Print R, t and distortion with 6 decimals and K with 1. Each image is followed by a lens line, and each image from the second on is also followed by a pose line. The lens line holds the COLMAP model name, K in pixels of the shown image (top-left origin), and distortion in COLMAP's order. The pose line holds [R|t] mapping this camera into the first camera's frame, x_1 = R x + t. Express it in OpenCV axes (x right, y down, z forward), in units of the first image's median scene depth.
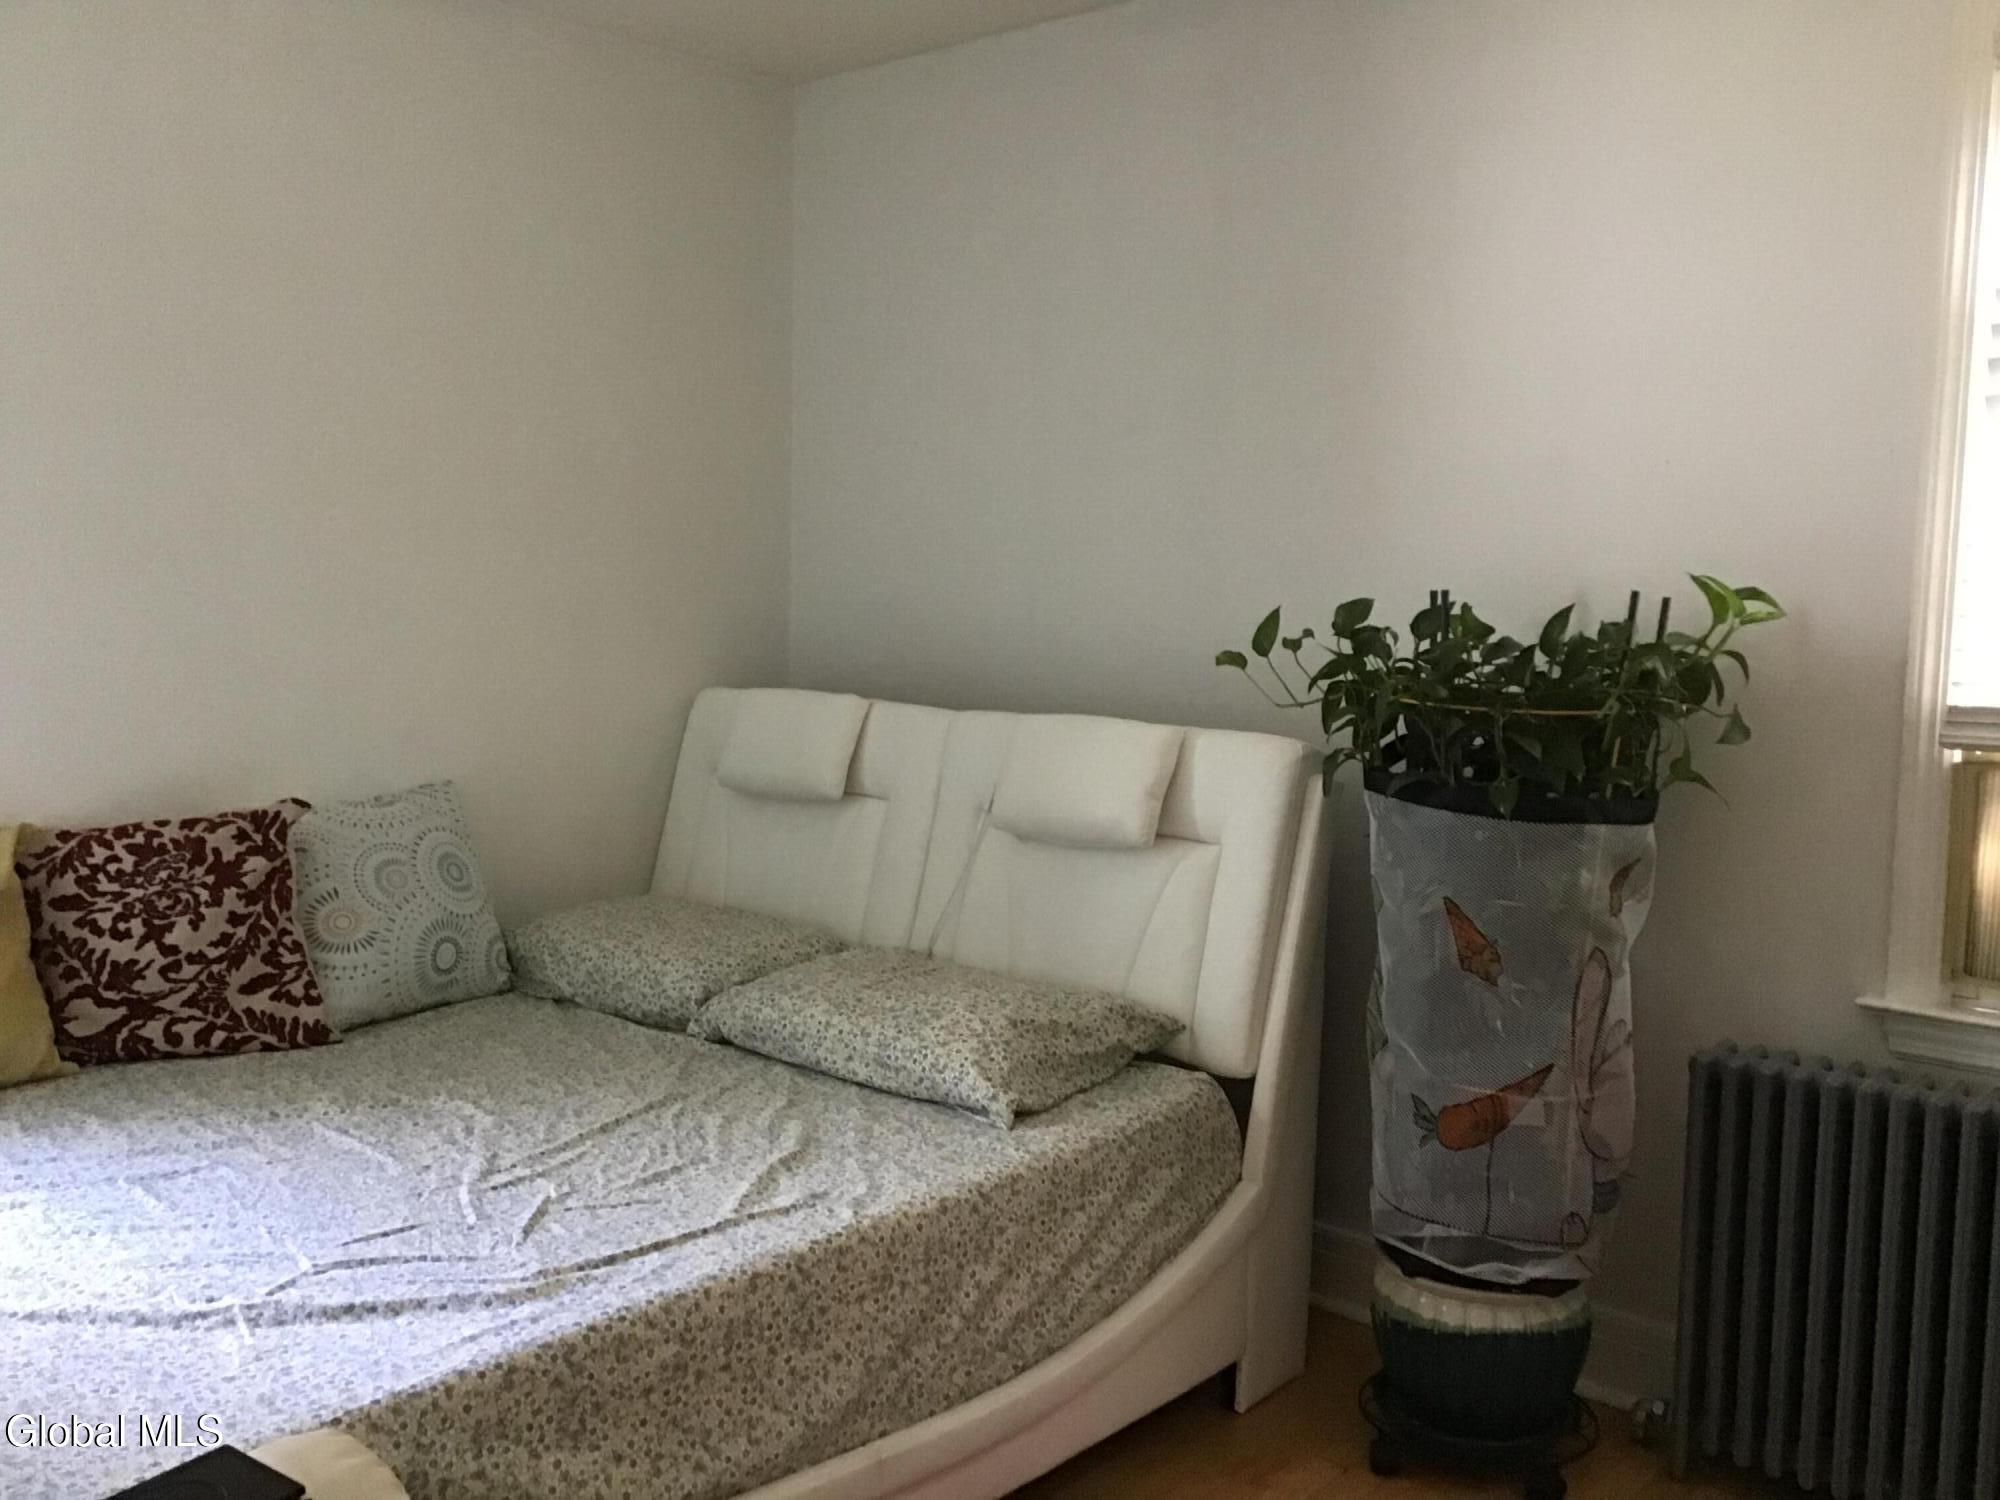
lens RADIAL K [[1817.2, 0, 1000.0], [0, 1817.2, 750.0], [0, 0, 1]] dist [0.066030, 0.000286]
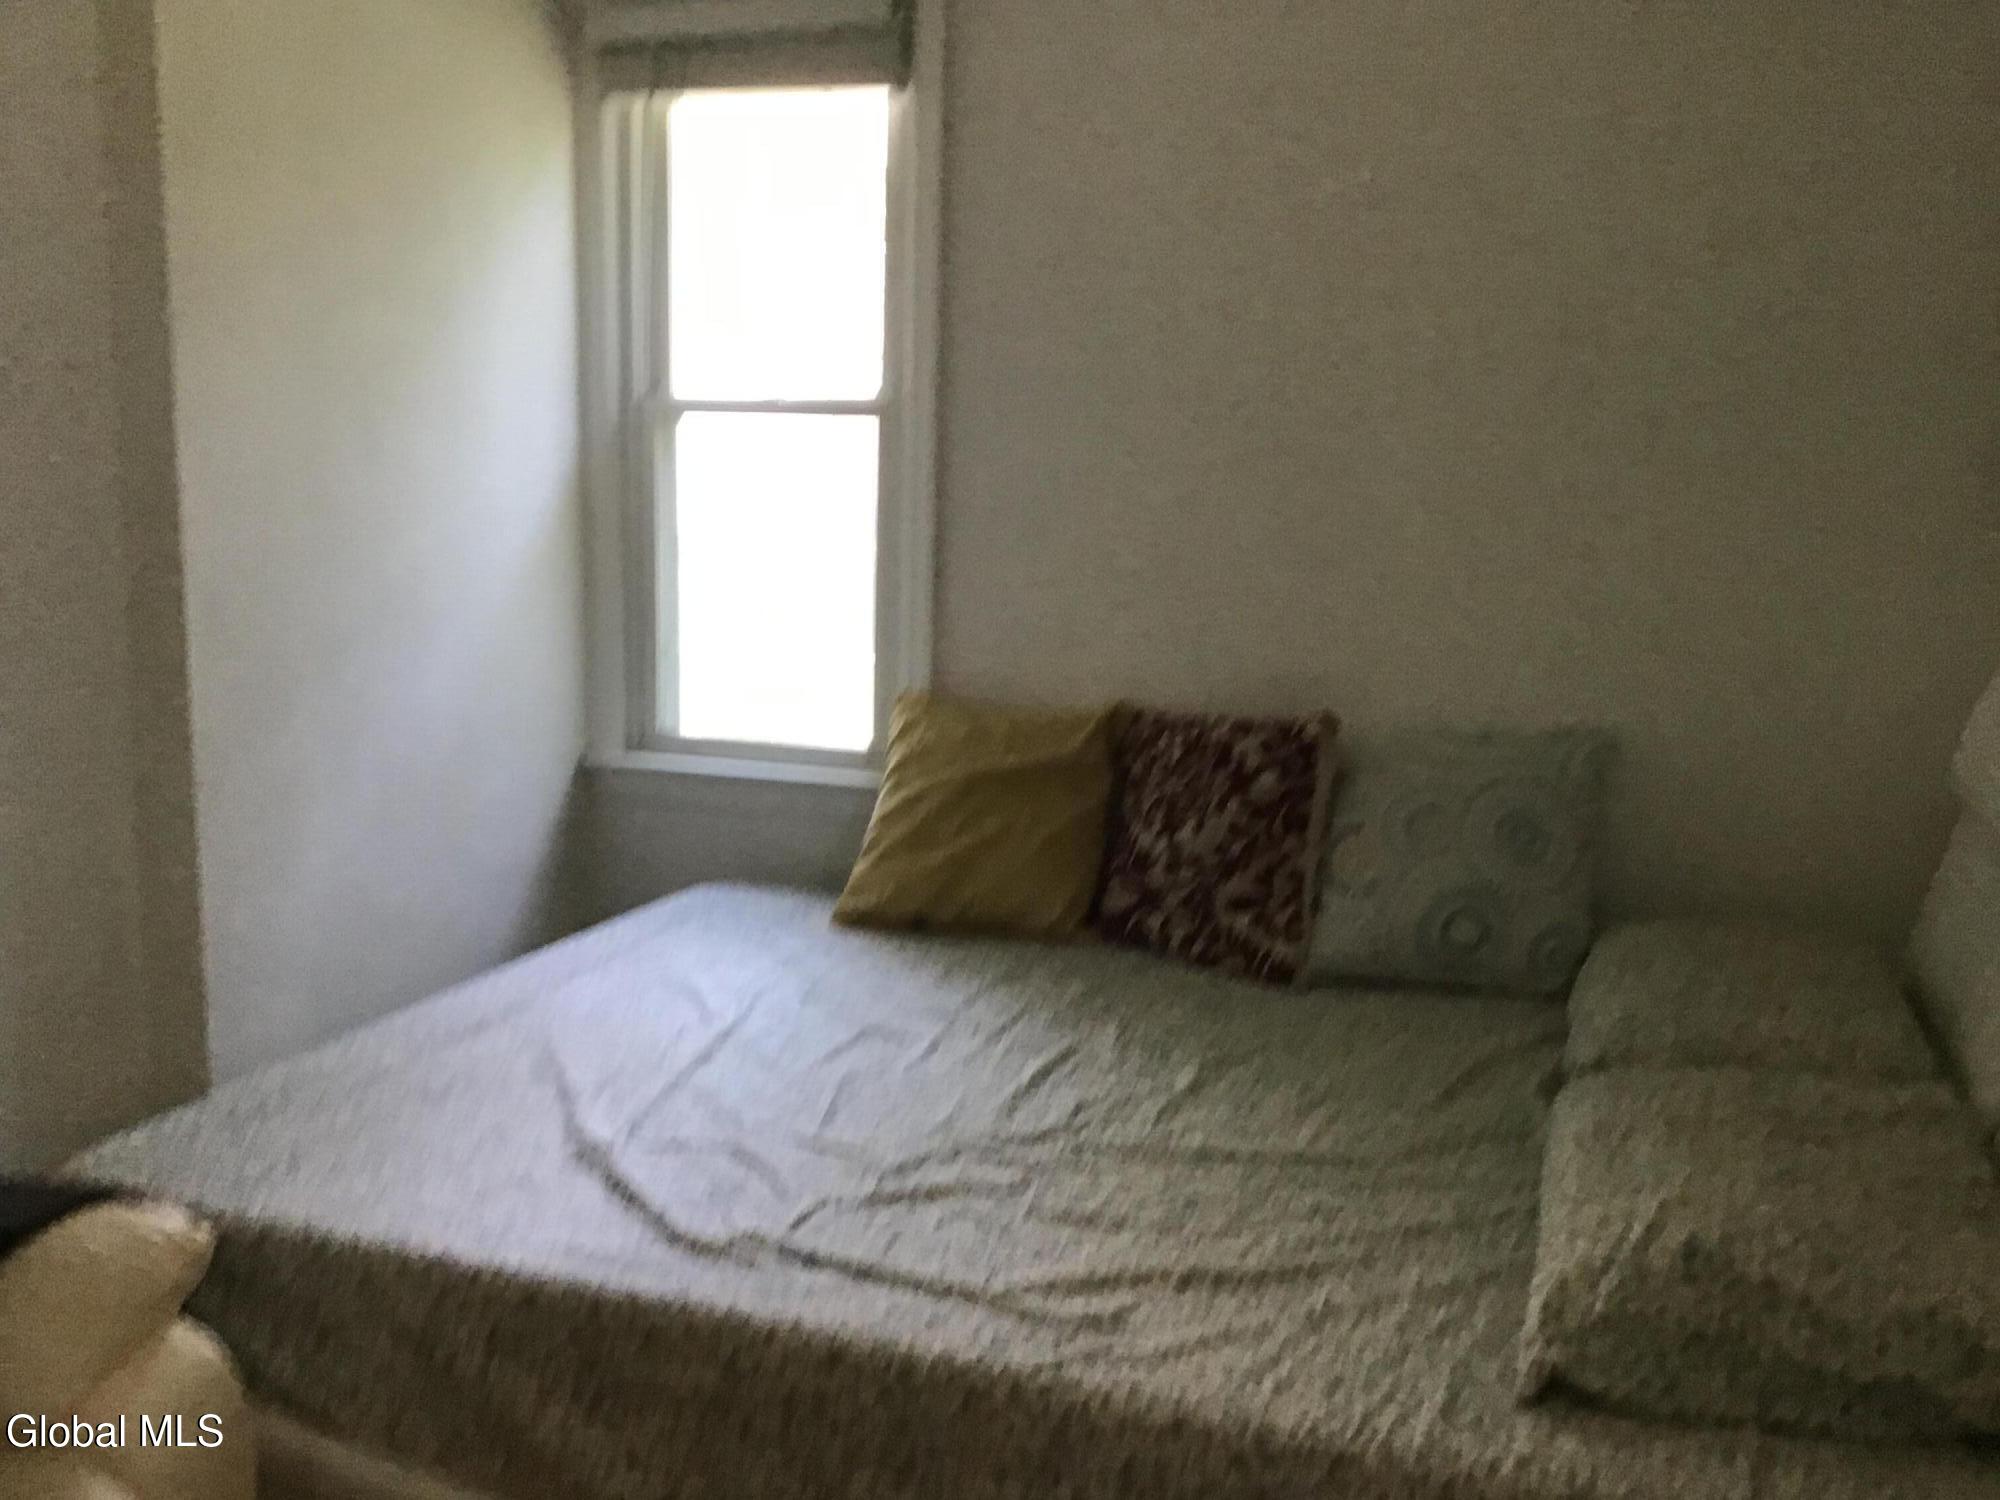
lens RADIAL K [[1817.2, 0, 1000.0], [0, 1817.2, 750.0], [0, 0, 1]] dist [0.066030, 0.000286]
pose [[0.360350, 0.141697, -0.921992, 0.408622], [-0.103715, 0.988353, 0.111360, -0.042381], [0.927034, 0.055496, 0.370849, 0.545254]]
